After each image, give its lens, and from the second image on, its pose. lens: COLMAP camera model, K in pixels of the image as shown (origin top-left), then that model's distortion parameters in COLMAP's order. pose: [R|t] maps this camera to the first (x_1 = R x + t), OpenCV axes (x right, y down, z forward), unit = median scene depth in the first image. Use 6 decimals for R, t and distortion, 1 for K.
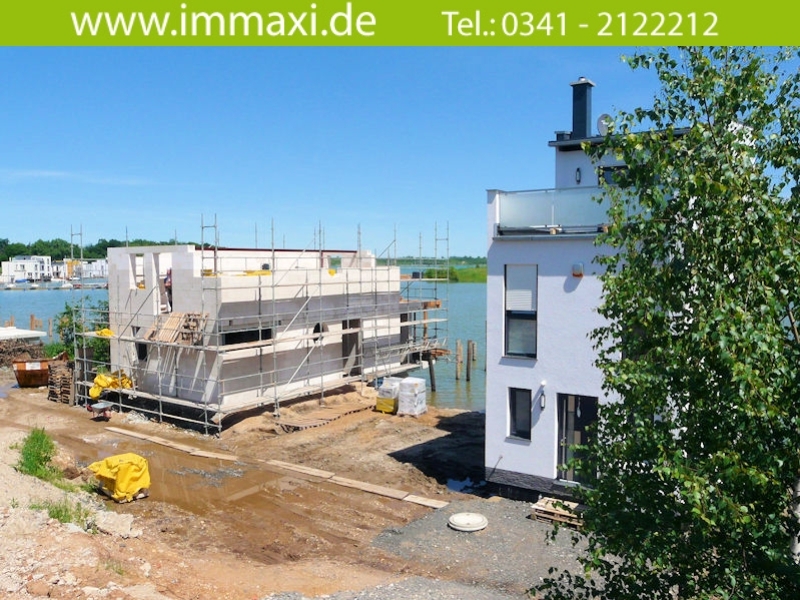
lens RADIAL K [[655.7, 0, 400.0], [0, 655.7, 300.0], [0, 0, 1]] dist [-0.004144, -0.003992]
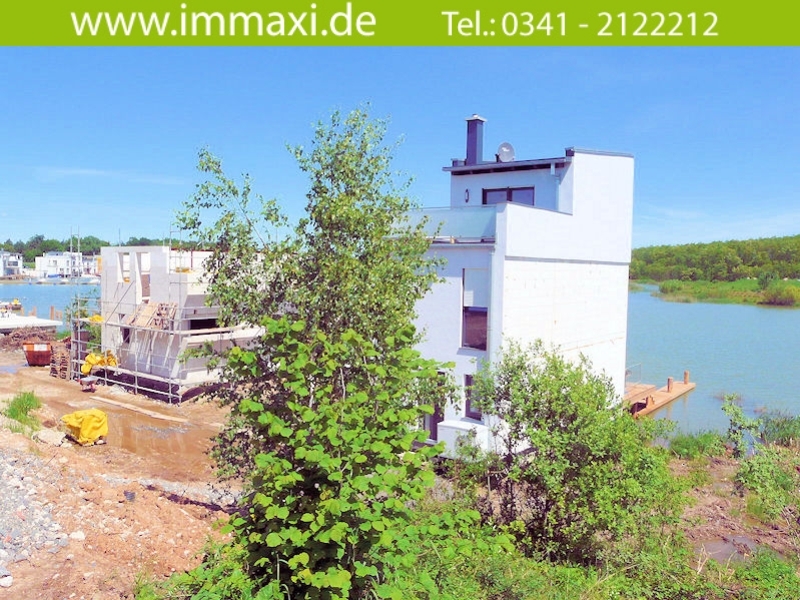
lens RADIAL K [[655.7, 0, 400.0], [0, 655.7, 300.0], [0, 0, 1]] dist [-0.004144, -0.003992]
pose [[0.998882, 0.022899, -0.041348, 0.154894], [-0.023096, 0.999724, -0.004286, 0.009037], [0.041239, 0.005236, 0.999136, -0.168735]]
